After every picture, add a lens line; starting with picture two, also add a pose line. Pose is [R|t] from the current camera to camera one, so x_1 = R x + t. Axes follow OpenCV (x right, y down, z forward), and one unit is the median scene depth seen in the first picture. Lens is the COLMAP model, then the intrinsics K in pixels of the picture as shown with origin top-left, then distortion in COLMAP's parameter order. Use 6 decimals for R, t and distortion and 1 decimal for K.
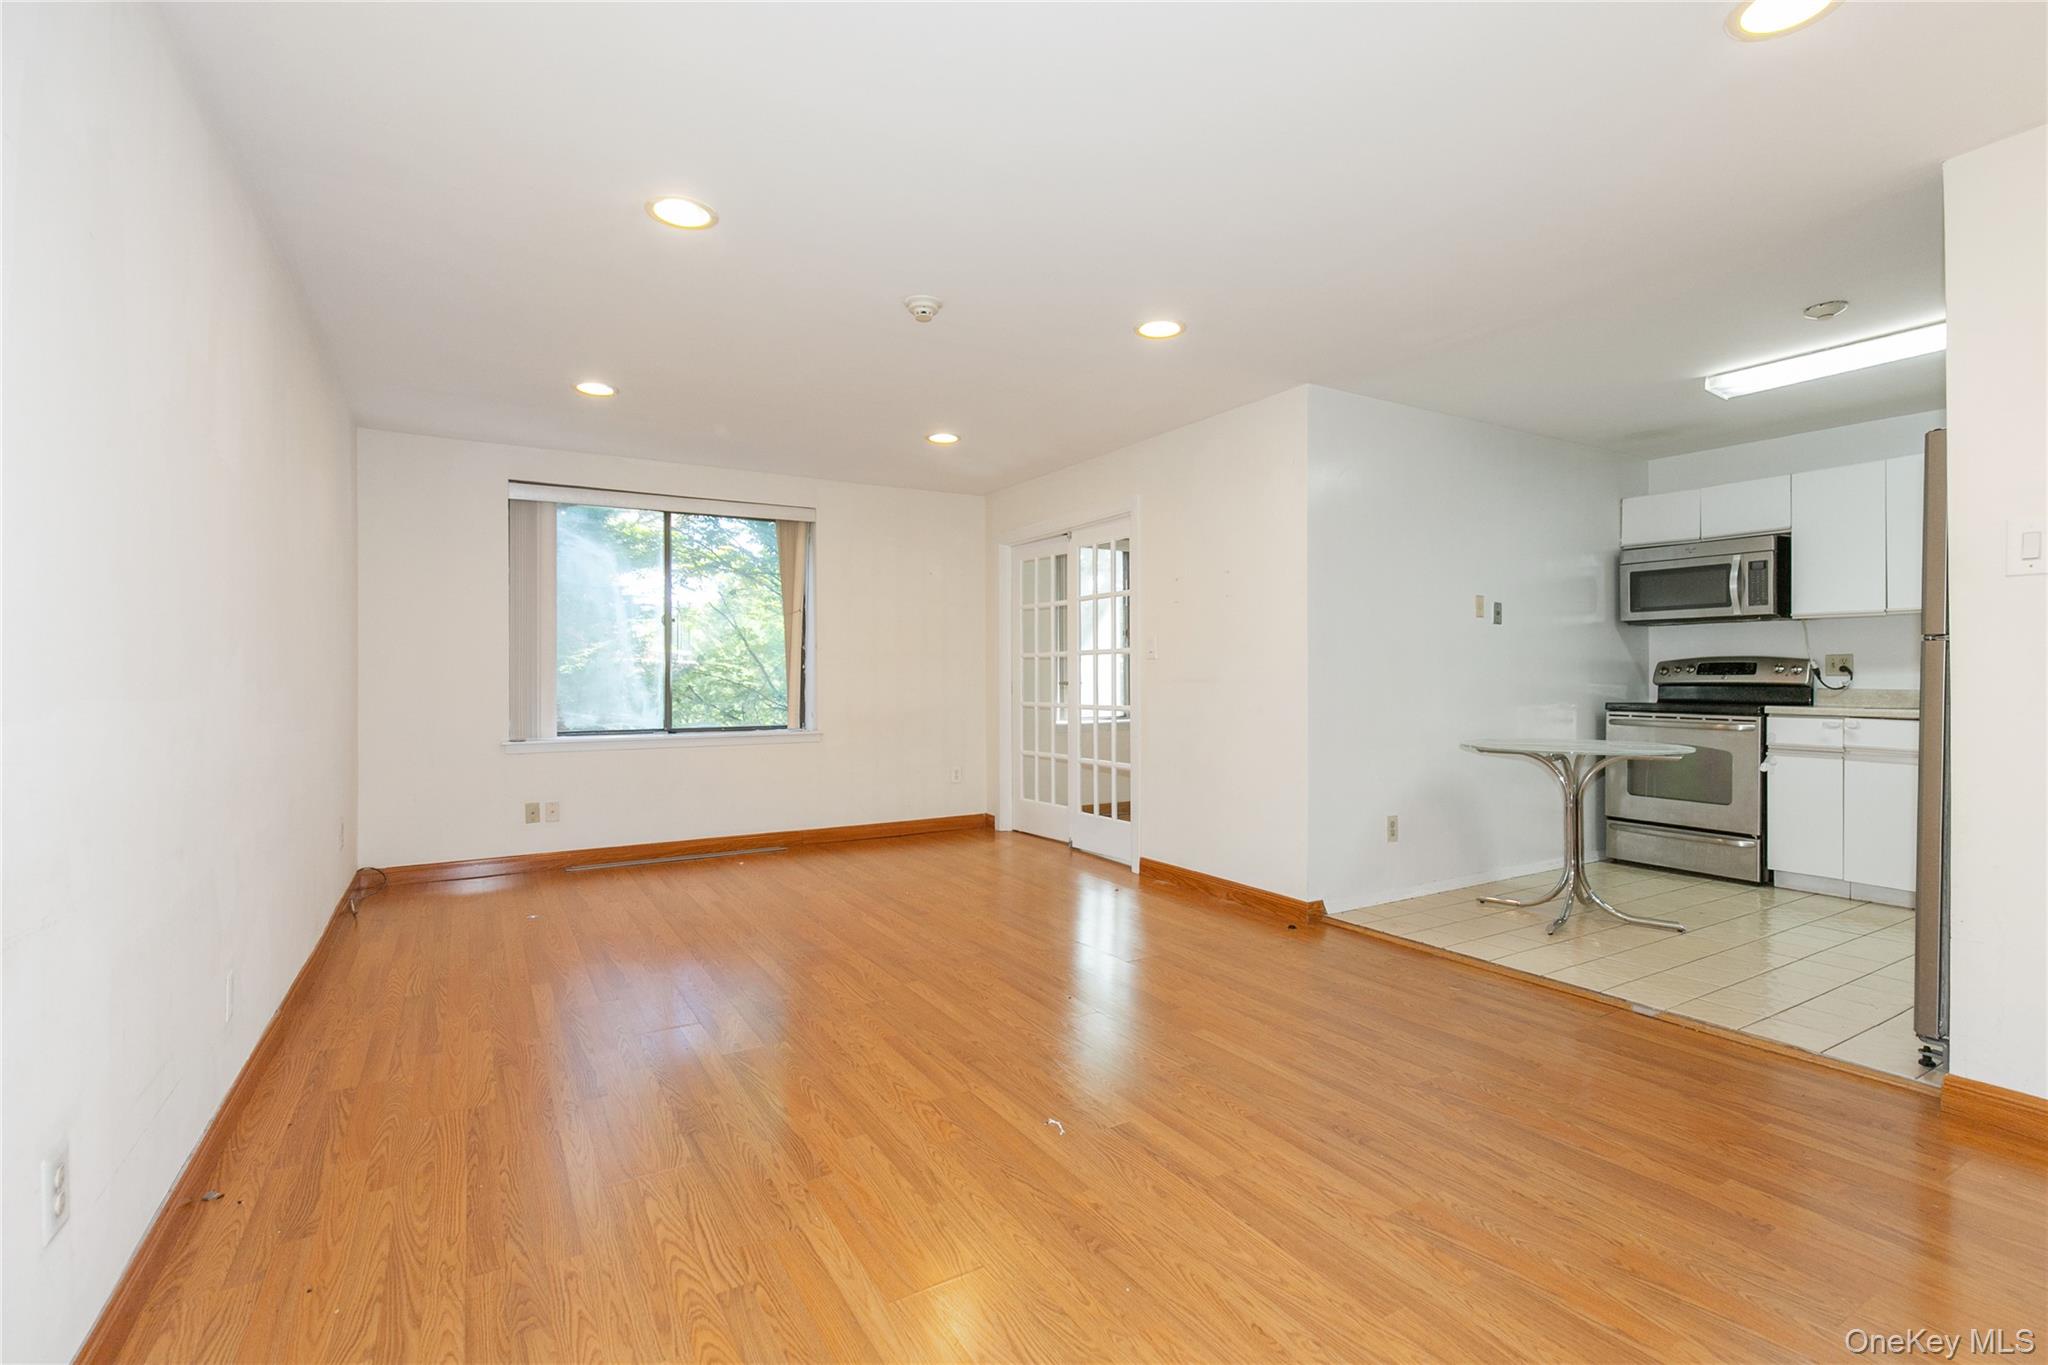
lens RADIAL K [[941.1, 0, 1032.7], [0, 941.1, 687.5], [0, 0, 1]] dist [0.001967, 0.000289]
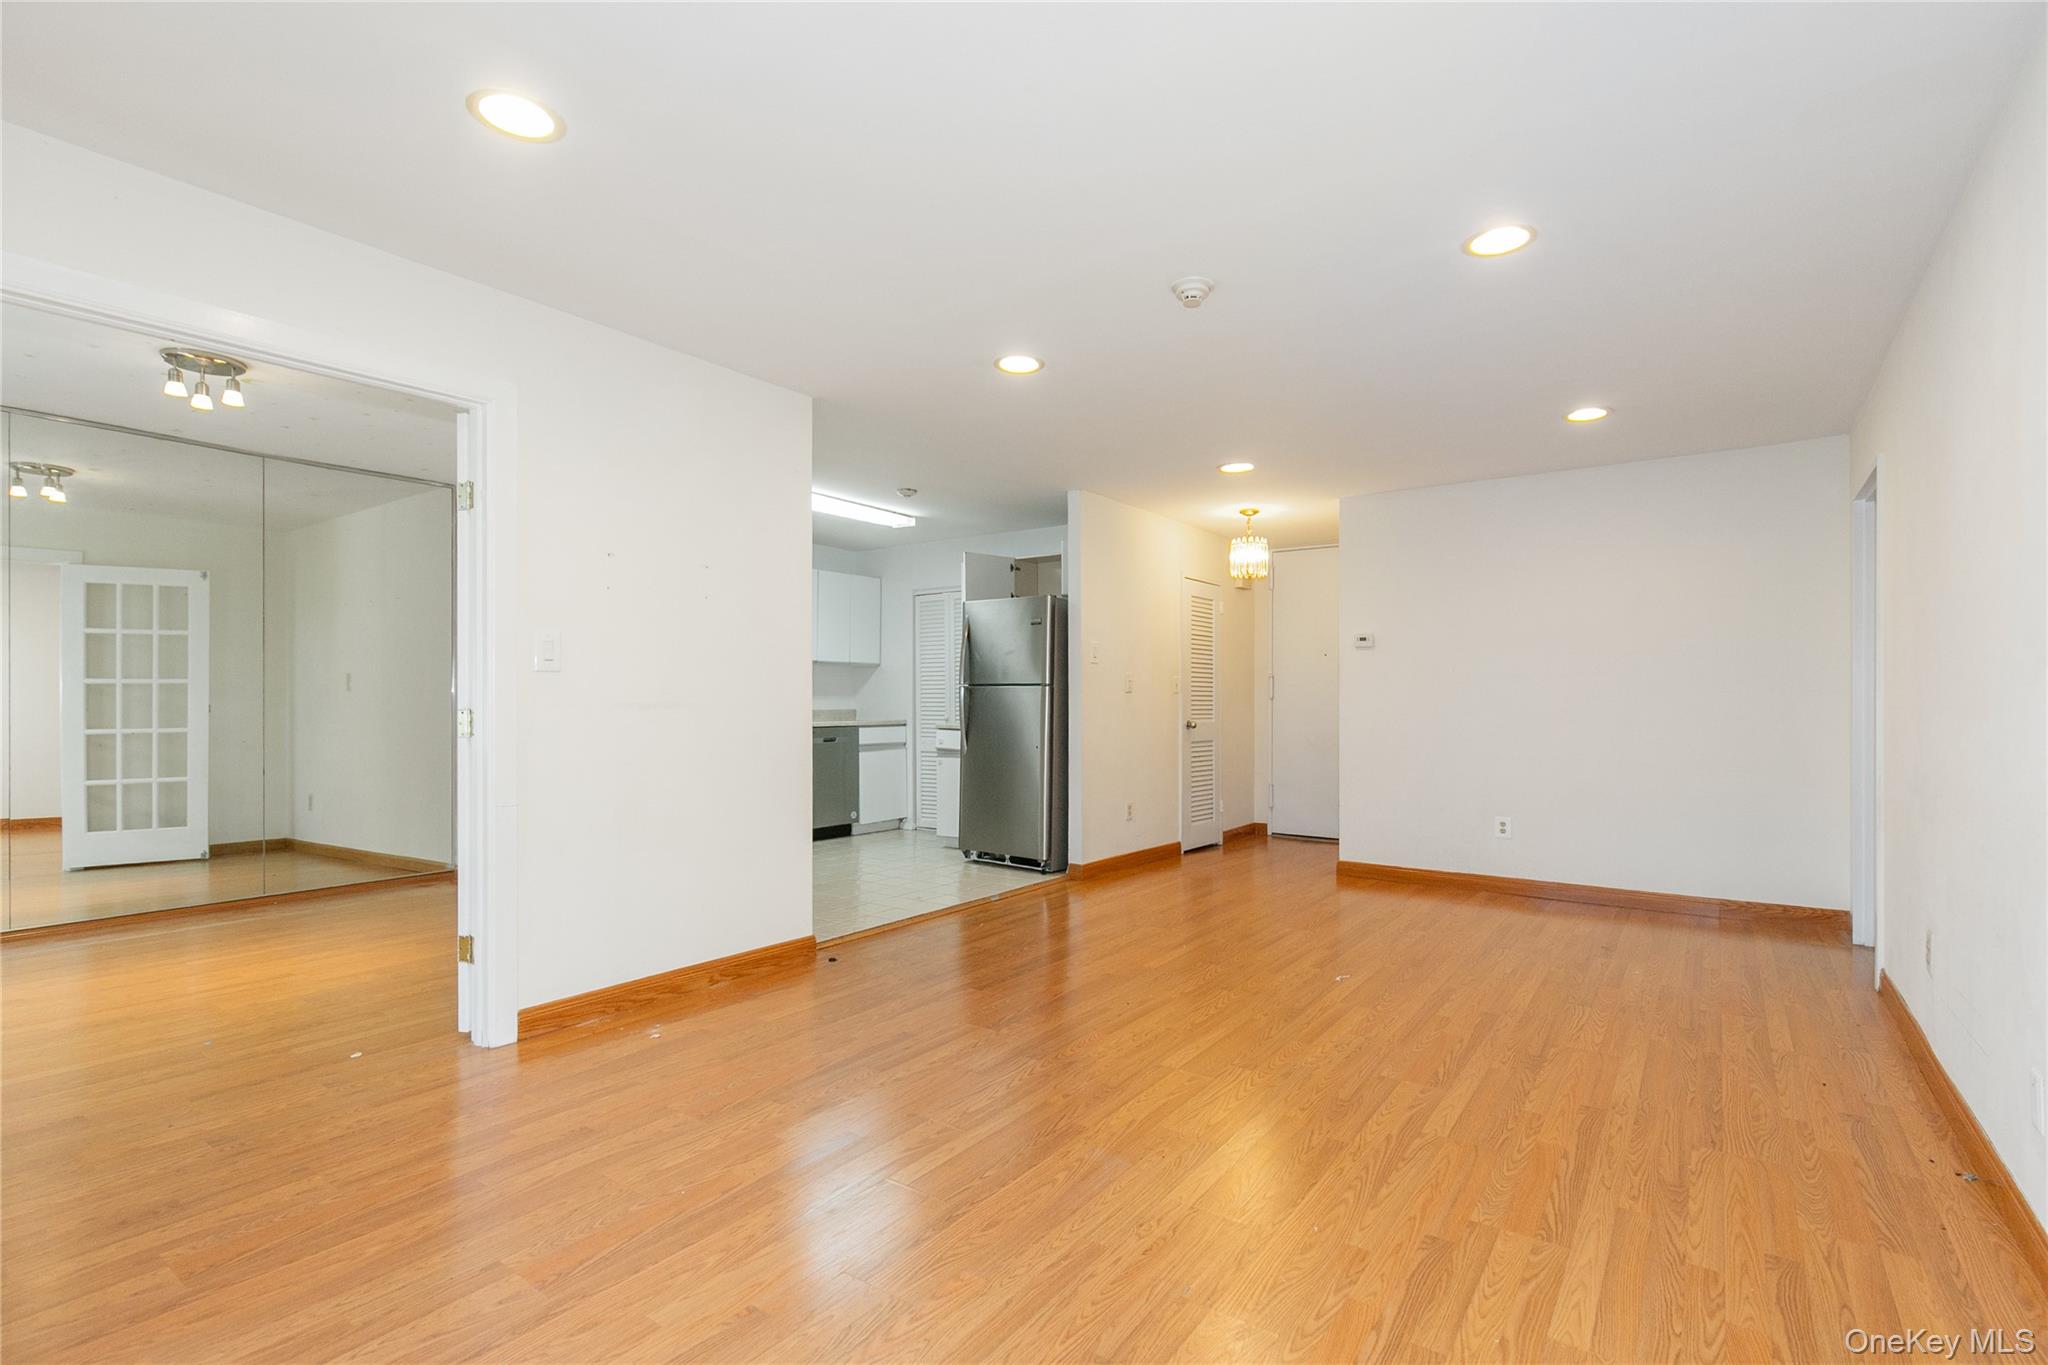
lens RADIAL K [[950.4, 0, 1046.9], [0, 950.4, 694.0], [0, 0, 1]] dist [-0.000689, -0.000190]
pose [[-0.406119, 0.009199, 0.913774, -0.732340], [0.011406, 0.999922, -0.004996, -0.012880], [-0.913749, 0.008394, -0.406192, 1.223208]]
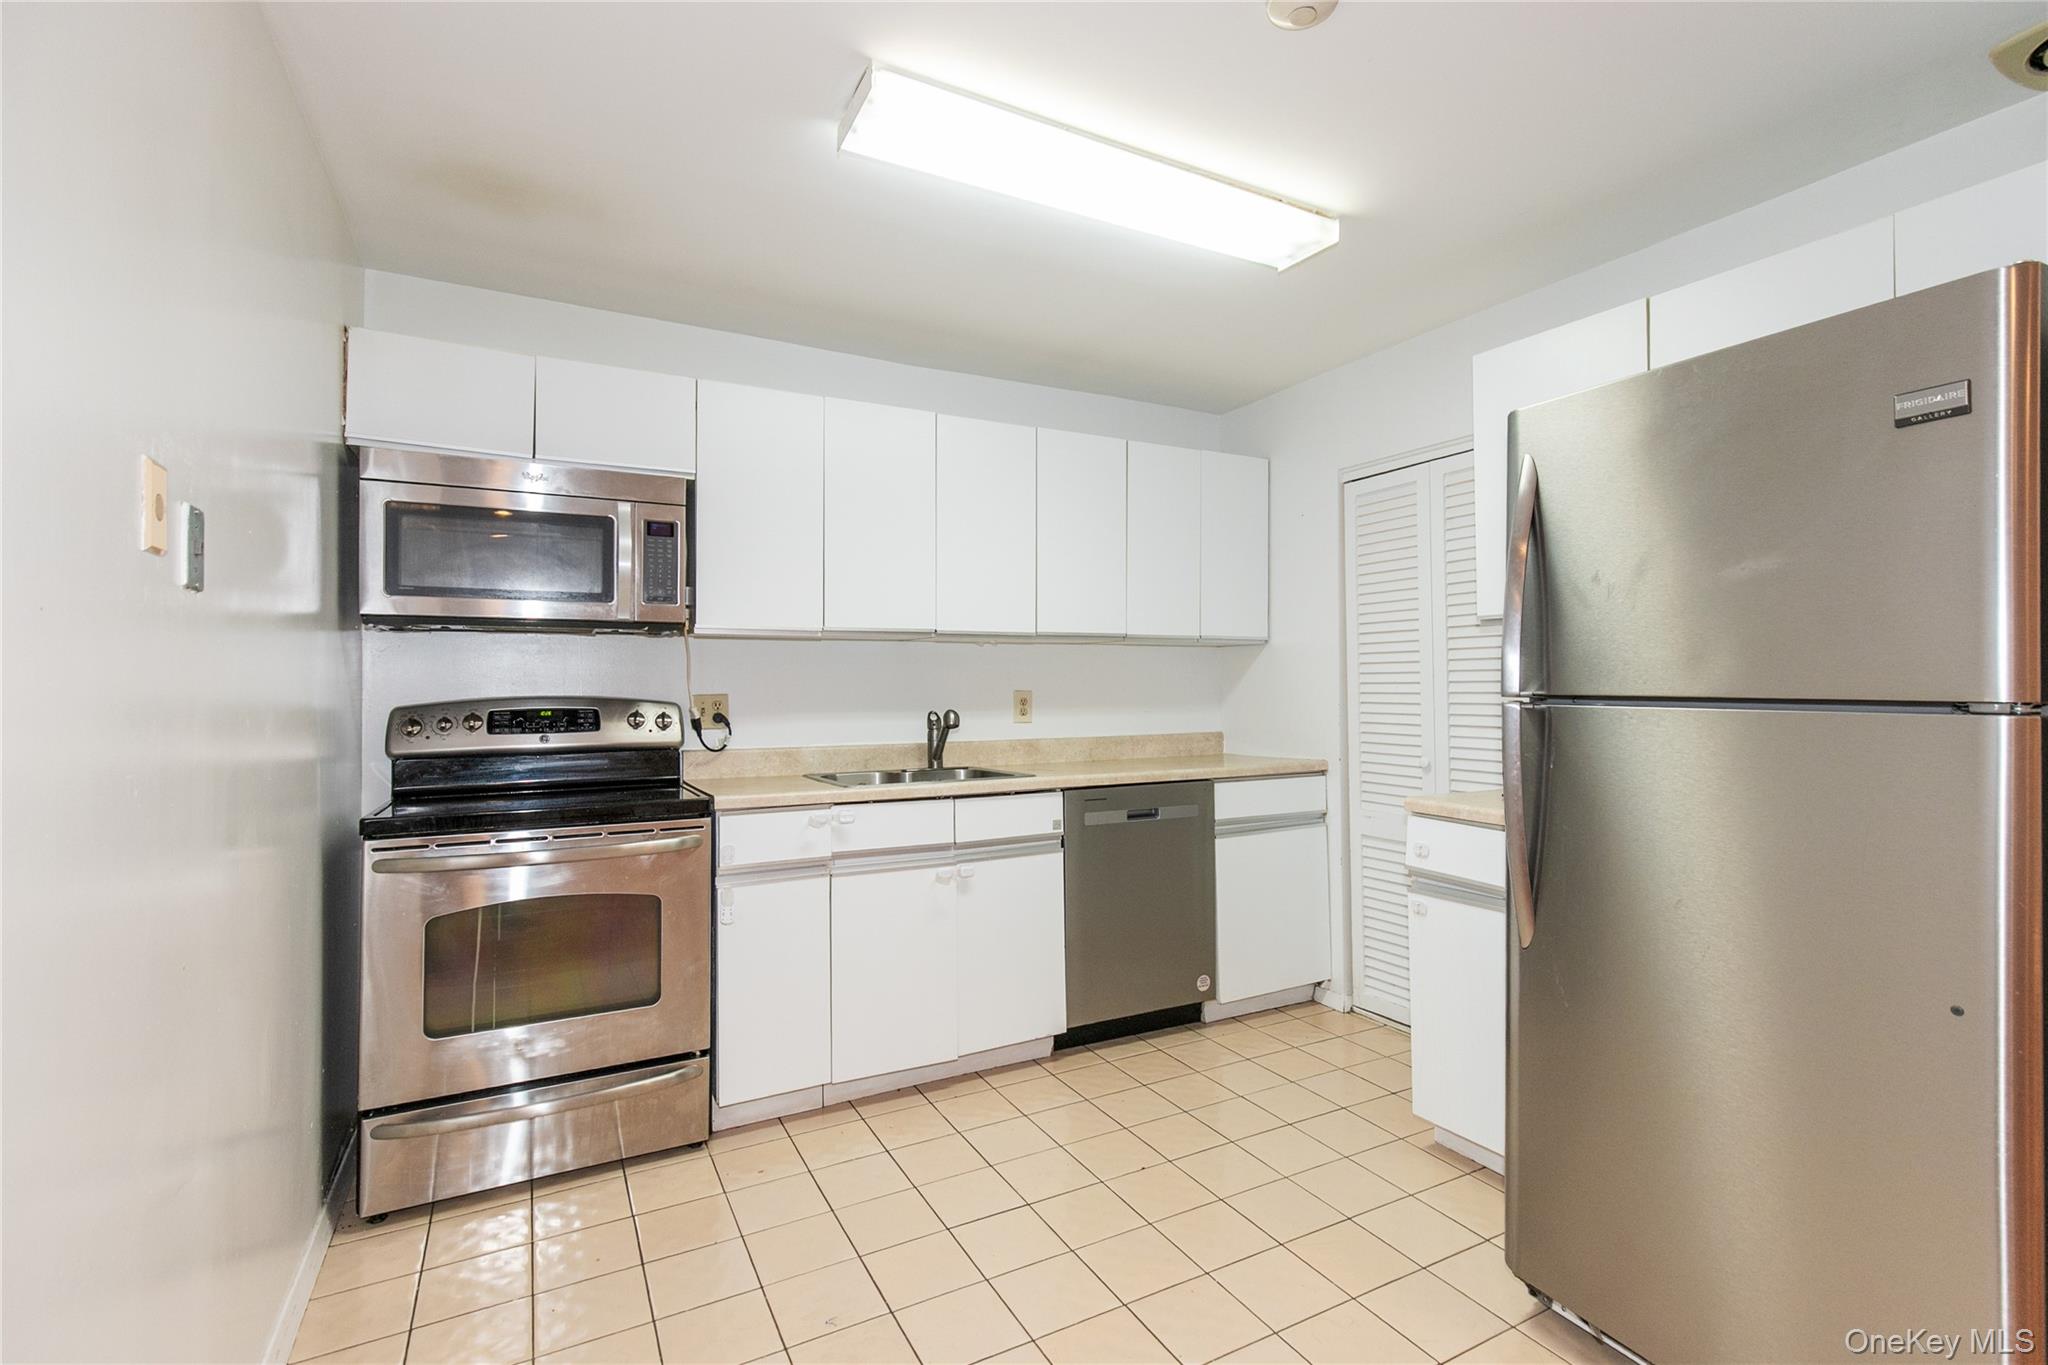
lens RADIAL K [[937.1, 0, 1051.5], [0, 937.1, 652.4], [0, 0, 1]] dist [0.001579, 0.000968]
pose [[0.029425, 0.034222, 0.998981, 0.296304], [0.014176, 0.999299, -0.034651, -0.046555], [-0.999466, 0.015181, 0.028919, 0.921329]]
